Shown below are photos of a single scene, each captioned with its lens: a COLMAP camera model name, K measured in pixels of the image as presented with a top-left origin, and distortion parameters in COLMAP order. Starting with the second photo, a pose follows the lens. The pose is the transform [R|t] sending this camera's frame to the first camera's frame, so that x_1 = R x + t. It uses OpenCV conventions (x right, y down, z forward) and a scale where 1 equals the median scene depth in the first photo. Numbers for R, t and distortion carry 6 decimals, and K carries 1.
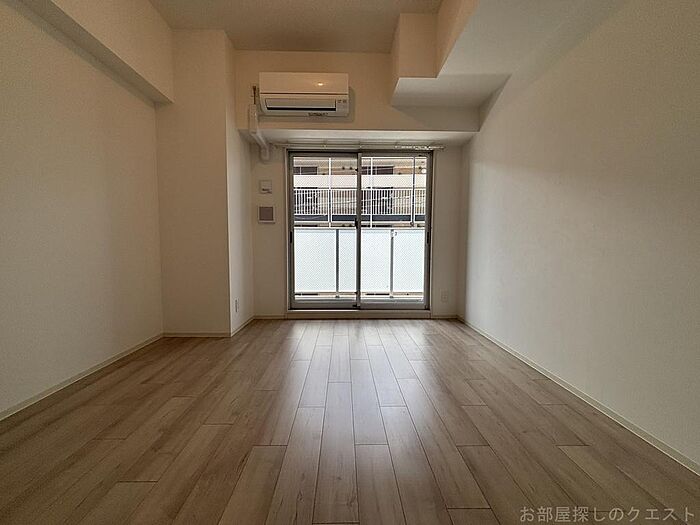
lens RADIAL K [[285.6, 0, 344.0], [0, 285.6, 256.5], [0, 0, 1]] dist [0.002577, 0.001608]
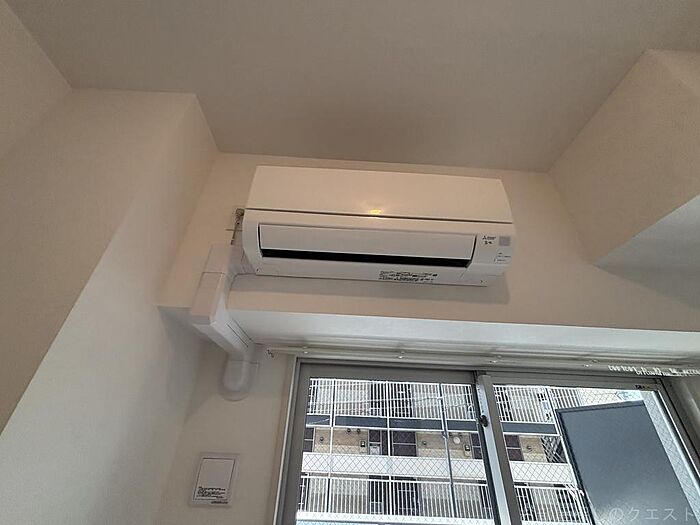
lens RADIAL K [[285.6, 0, 347.6], [0, 285.6, 259.7], [0, 0, 1]] dist [0.002577, 0.001608]
pose [[0.999100, 0.041094, 0.010536, -0.146828], [-0.028220, 0.829210, -0.558225, -0.281297], [-0.031676, 0.557425, 0.829623, 0.620465]]
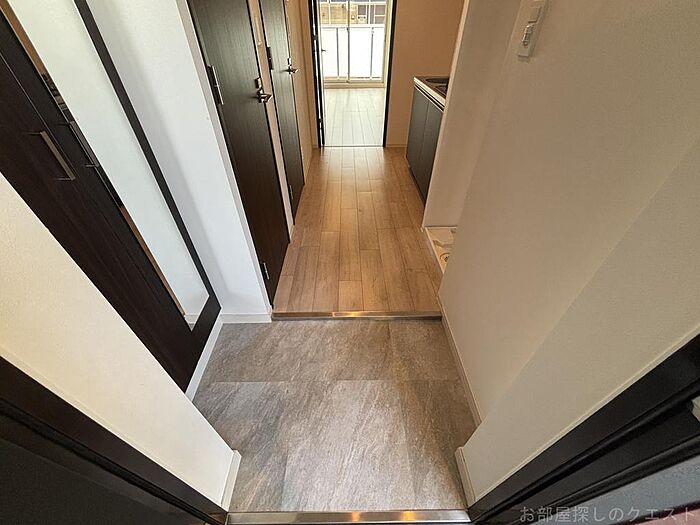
lens RADIAL K [[285.6, 0, 348.9], [0, 285.6, 261.4], [0, 0, 1]] dist [0.002577, 0.001608]
pose [[0.999880, -0.015257, -0.002696, 0.037296], [0.013717, 0.790880, 0.611818, -0.074082], [-0.007202, -0.611781, 0.790994, -1.549032]]
